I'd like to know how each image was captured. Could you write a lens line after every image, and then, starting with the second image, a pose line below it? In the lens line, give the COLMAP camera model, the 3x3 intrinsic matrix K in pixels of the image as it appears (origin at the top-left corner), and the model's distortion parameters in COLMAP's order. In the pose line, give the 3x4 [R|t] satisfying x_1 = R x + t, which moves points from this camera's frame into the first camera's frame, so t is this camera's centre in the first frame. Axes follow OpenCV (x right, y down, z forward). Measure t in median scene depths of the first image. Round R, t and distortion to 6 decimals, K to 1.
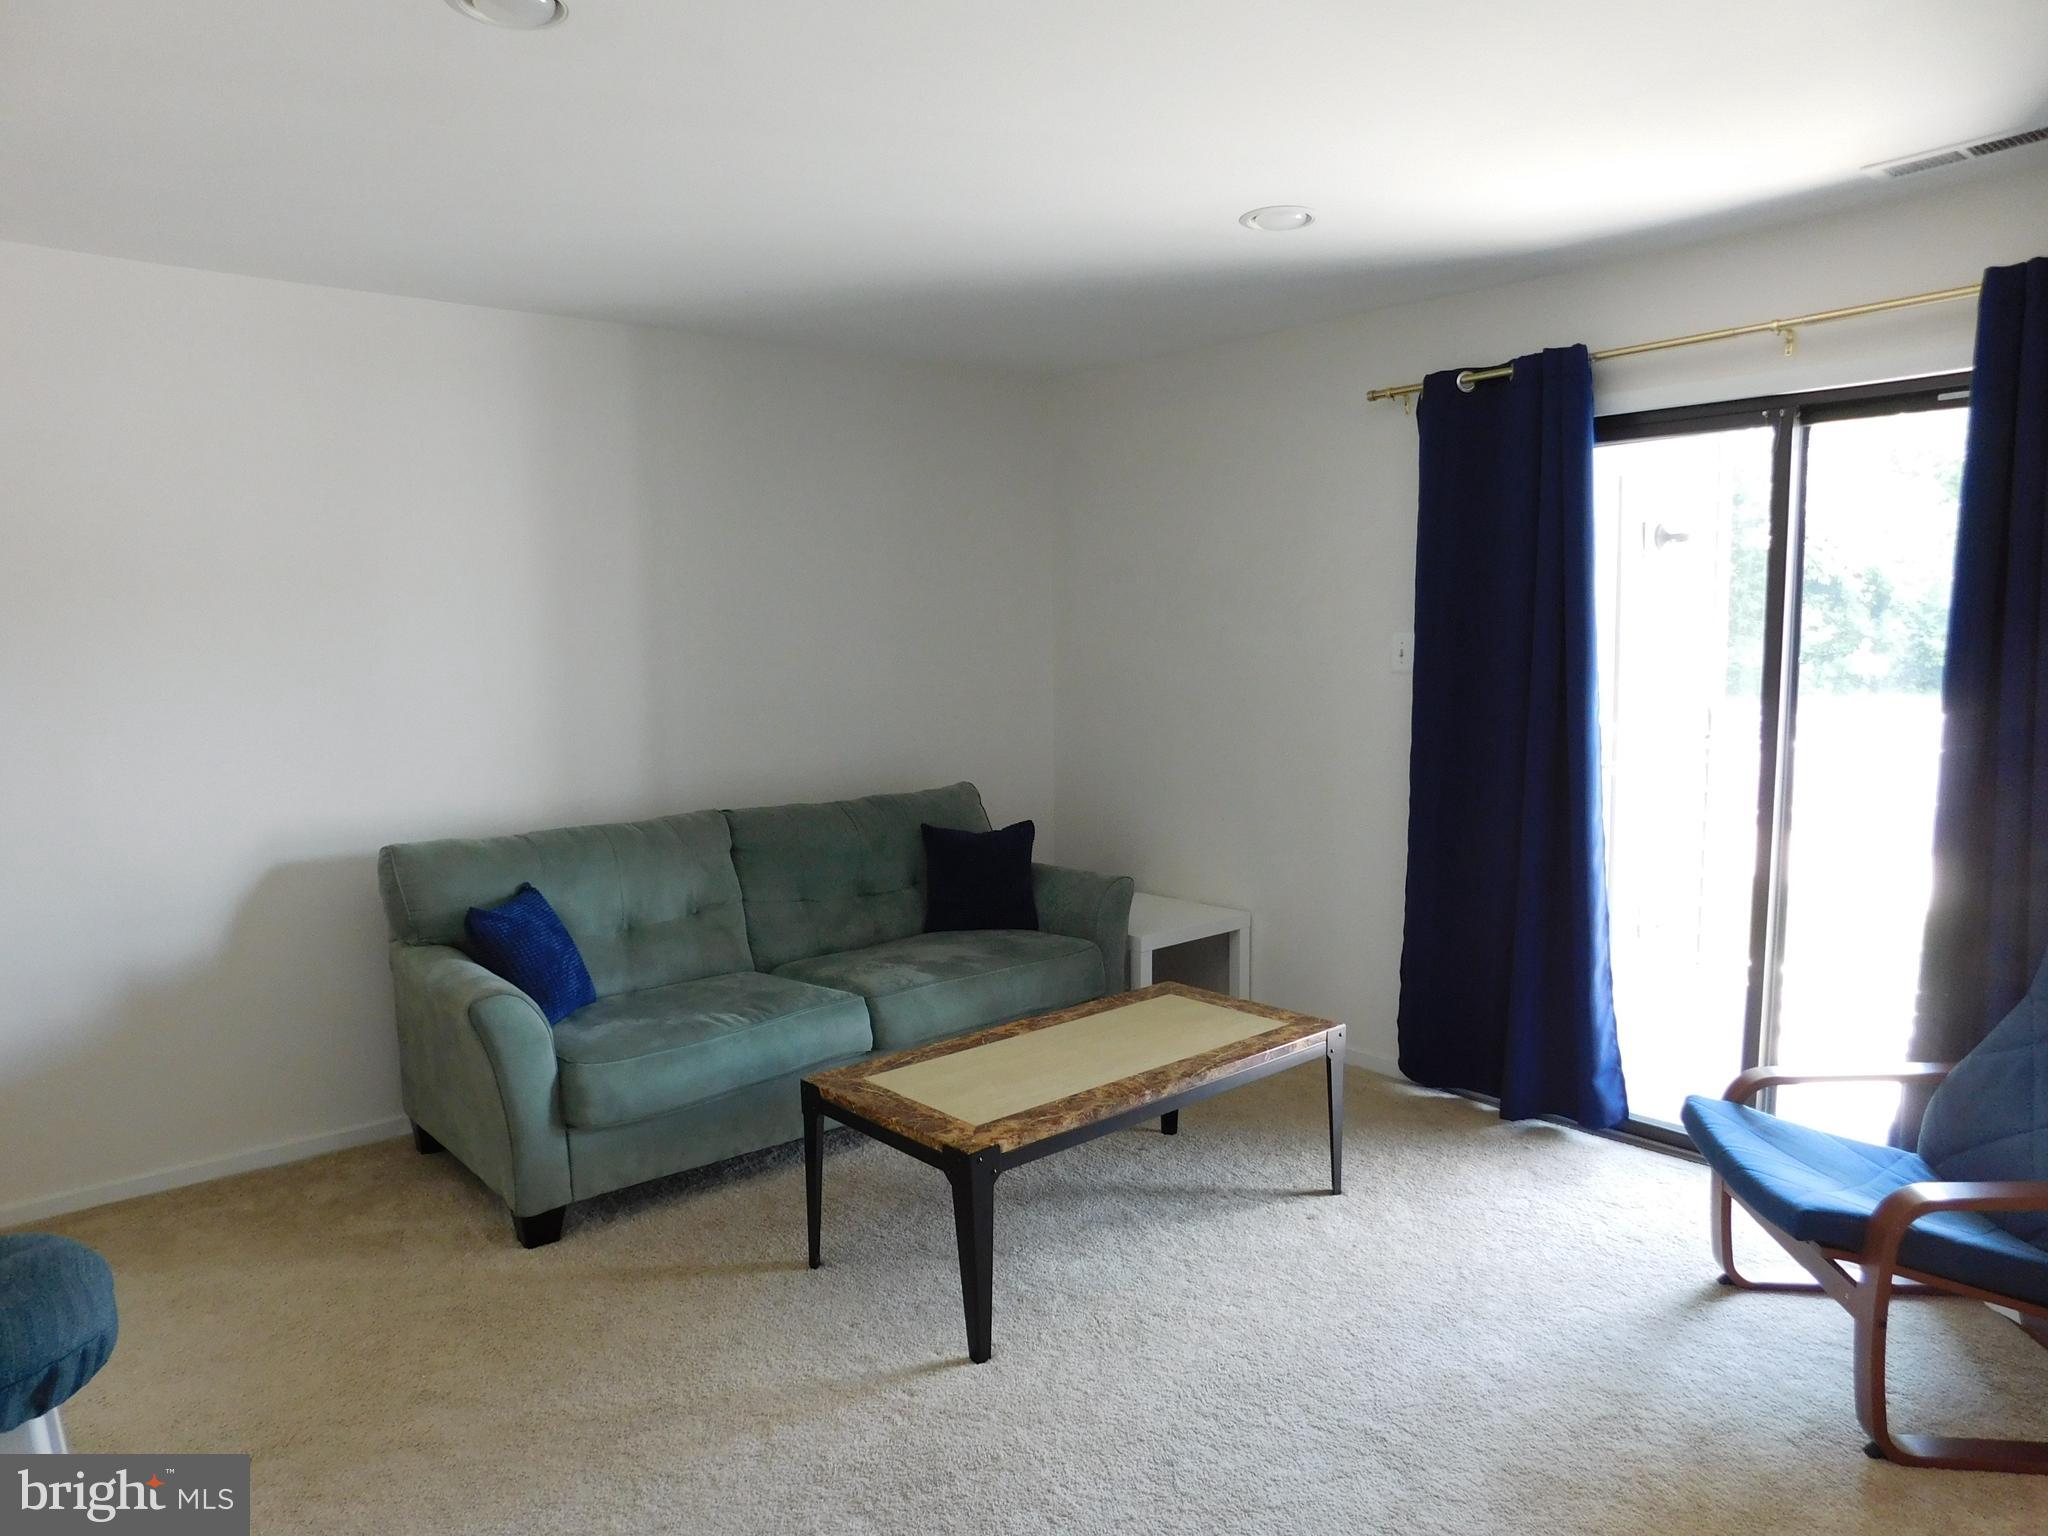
lens RADIAL K [[1327.0, 0, 1029.0], [0, 1327.0, 763.9], [0, 0, 1]] dist [-0.089736, 0.060206]
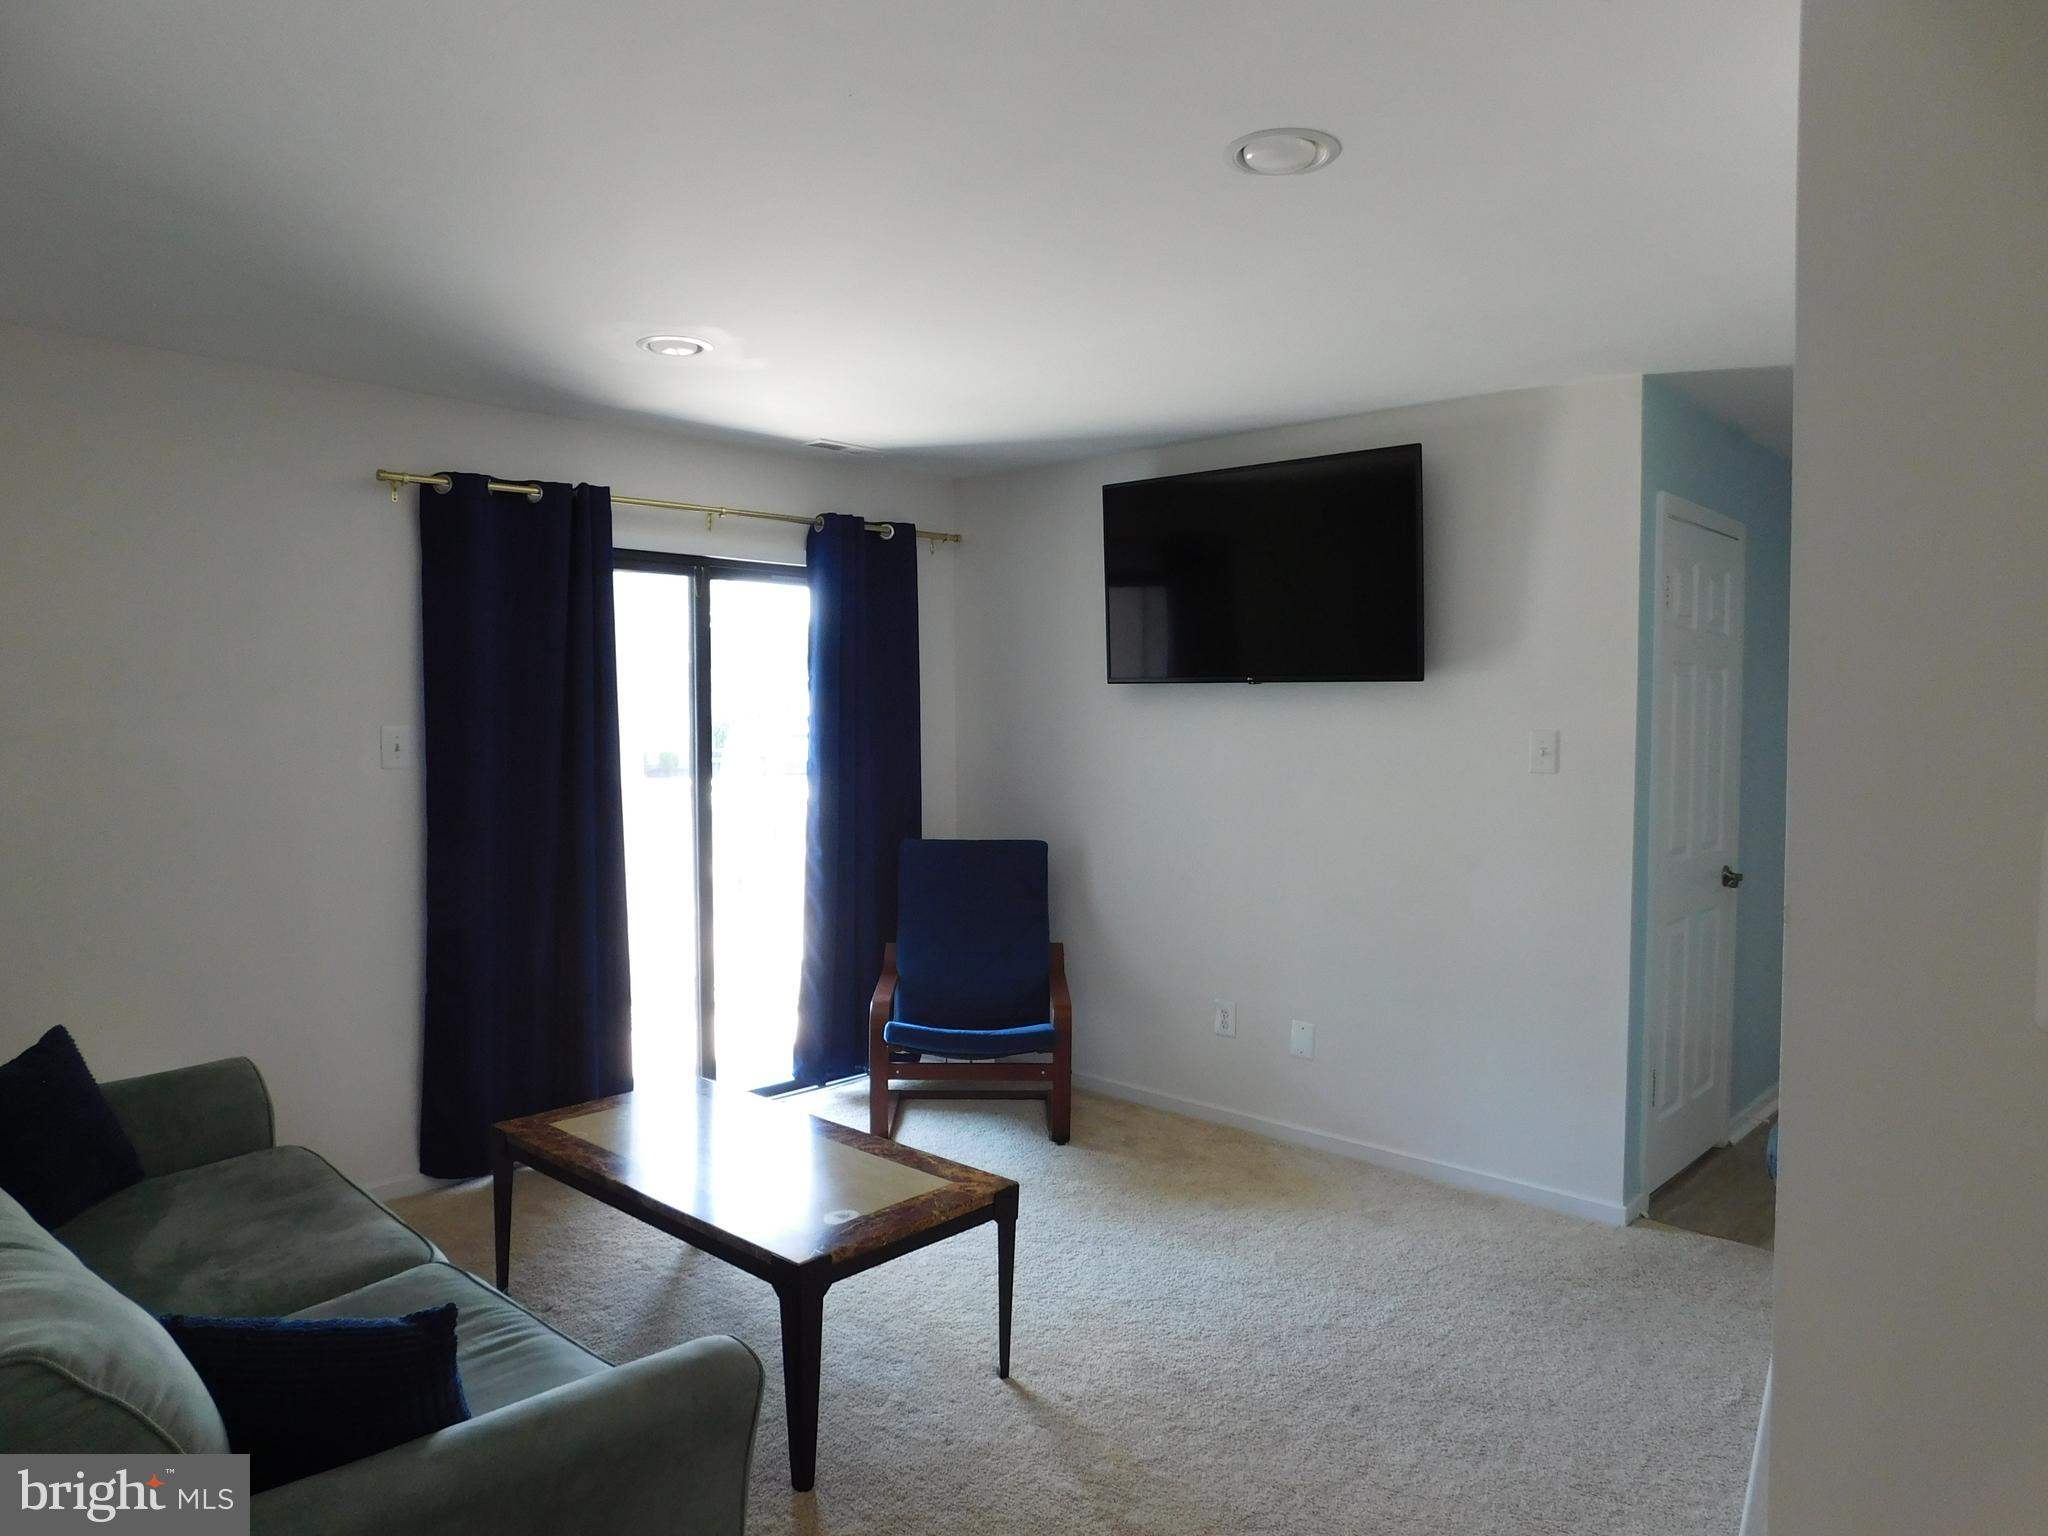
lens RADIAL K [[1327.0, 0, 1029.0], [0, 1327.0, 763.9], [0, 0, 1]] dist [-0.089736, 0.060206]
pose [[-0.105661, -0.036731, 0.993724, -0.872676], [0.094539, 0.994420, 0.046809, -0.090750], [-0.989898, 0.098892, -0.101599, 0.791146]]
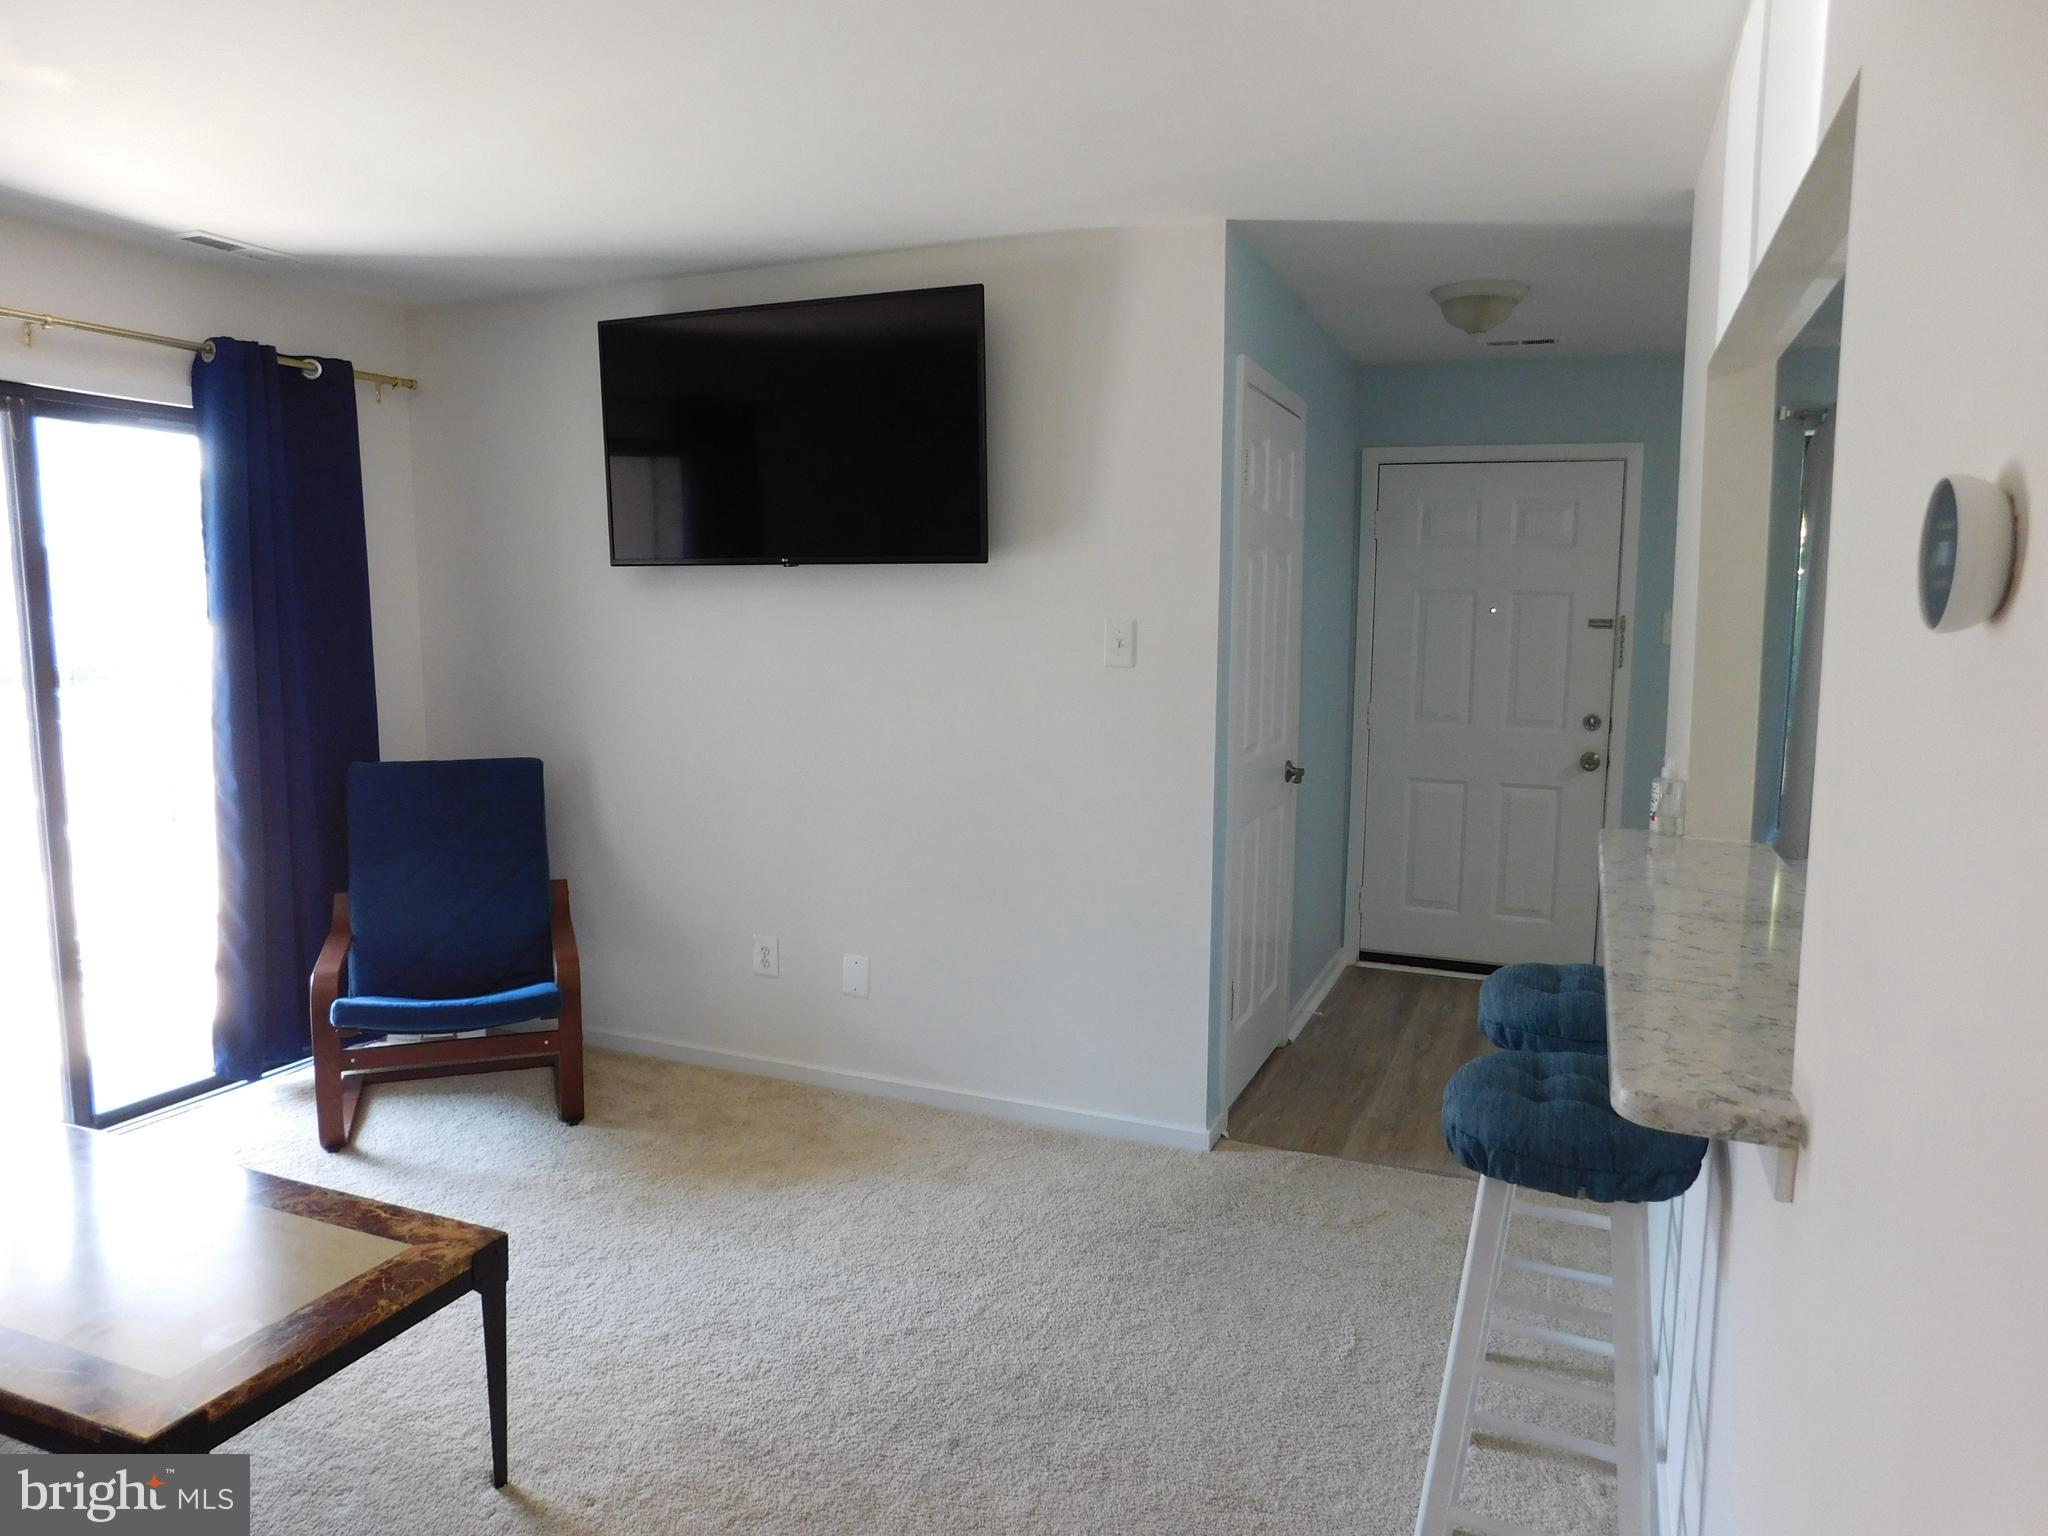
lens RADIAL K [[1356.1, 0, 1027.1], [0, 1356.1, 758.8], [0, 0, 1]] dist [-0.050503, 0.042122]
pose [[-0.441921, -0.099131, 0.891560, -0.686072], [0.085529, 0.984691, 0.151881, -0.082725], [-0.892967, 0.143374, -0.426677, 0.754817]]
